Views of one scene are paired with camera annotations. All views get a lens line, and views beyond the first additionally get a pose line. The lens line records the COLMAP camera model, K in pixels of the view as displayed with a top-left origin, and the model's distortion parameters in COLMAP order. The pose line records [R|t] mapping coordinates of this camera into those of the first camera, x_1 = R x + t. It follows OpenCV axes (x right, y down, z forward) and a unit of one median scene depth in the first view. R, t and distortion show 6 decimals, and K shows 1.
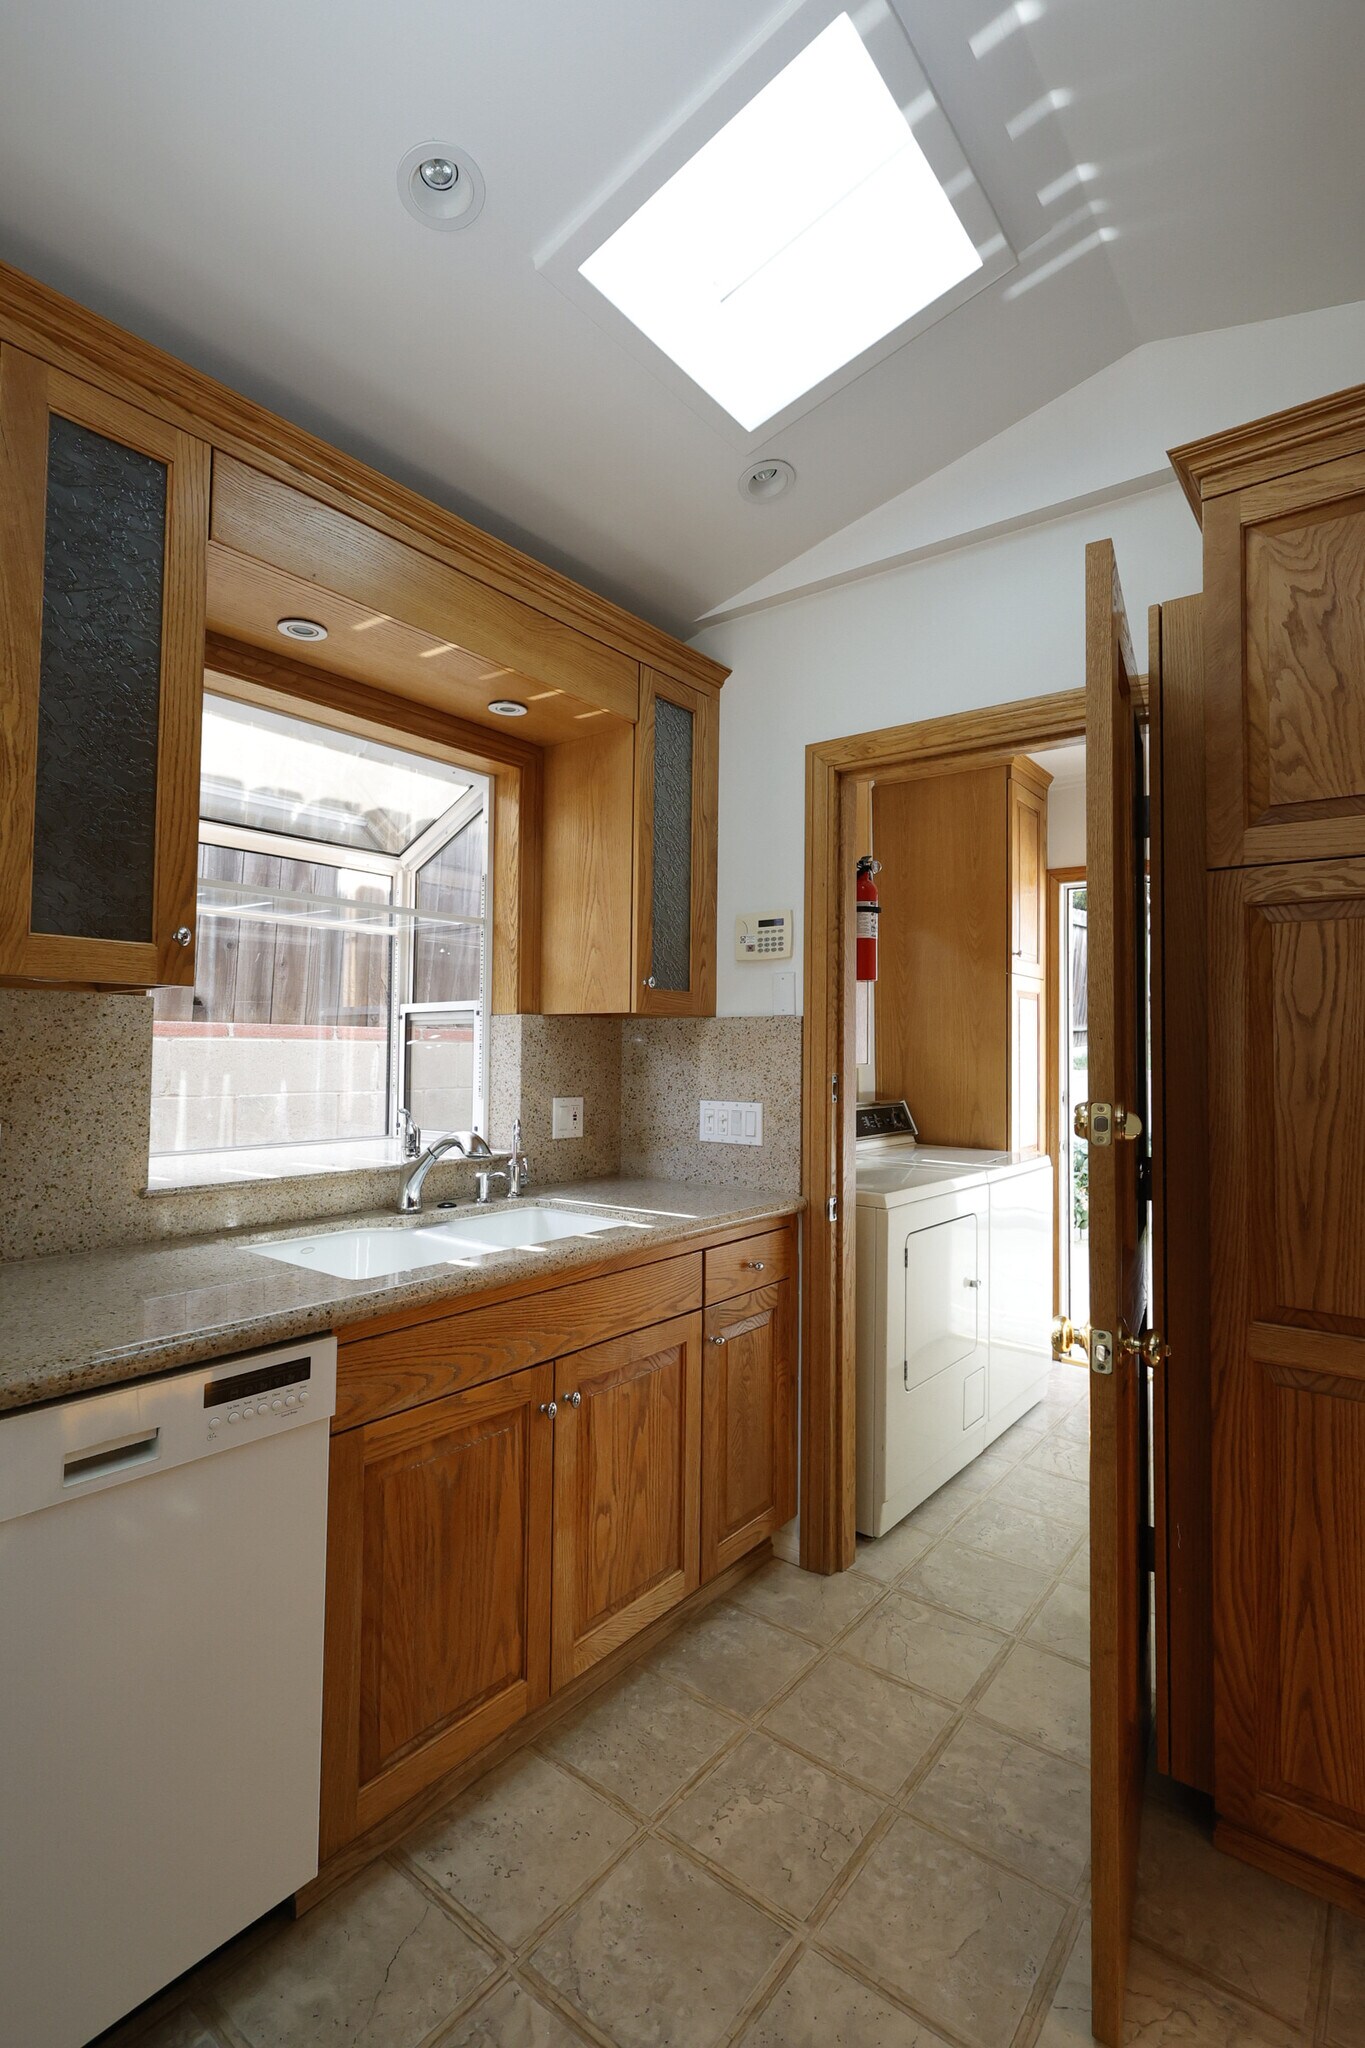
lens RADIAL K [[949.9, 0, 683.3], [0, 949.9, 1014.4], [0, 0, 1]] dist [-0.002042, -0.000201]
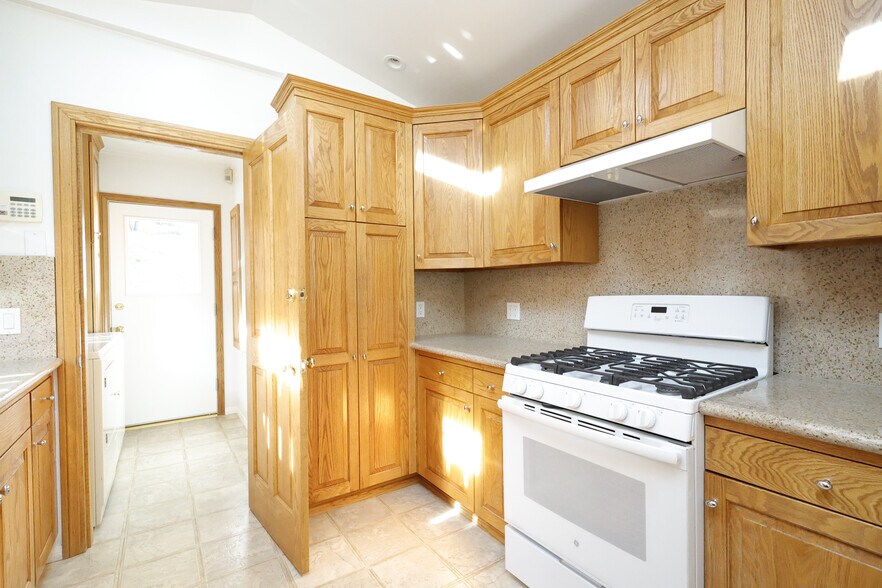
lens RADIAL K [[409.1, 0, 444.4], [0, 409.1, 294.9], [0, 0, 1]] dist [-0.002042, -0.000201]
pose [[0.302061, -0.029423, 0.952834, -0.432512], [-0.021349, 0.999064, 0.037618, 0.032178], [-0.953049, -0.031705, 0.301150, 0.089856]]
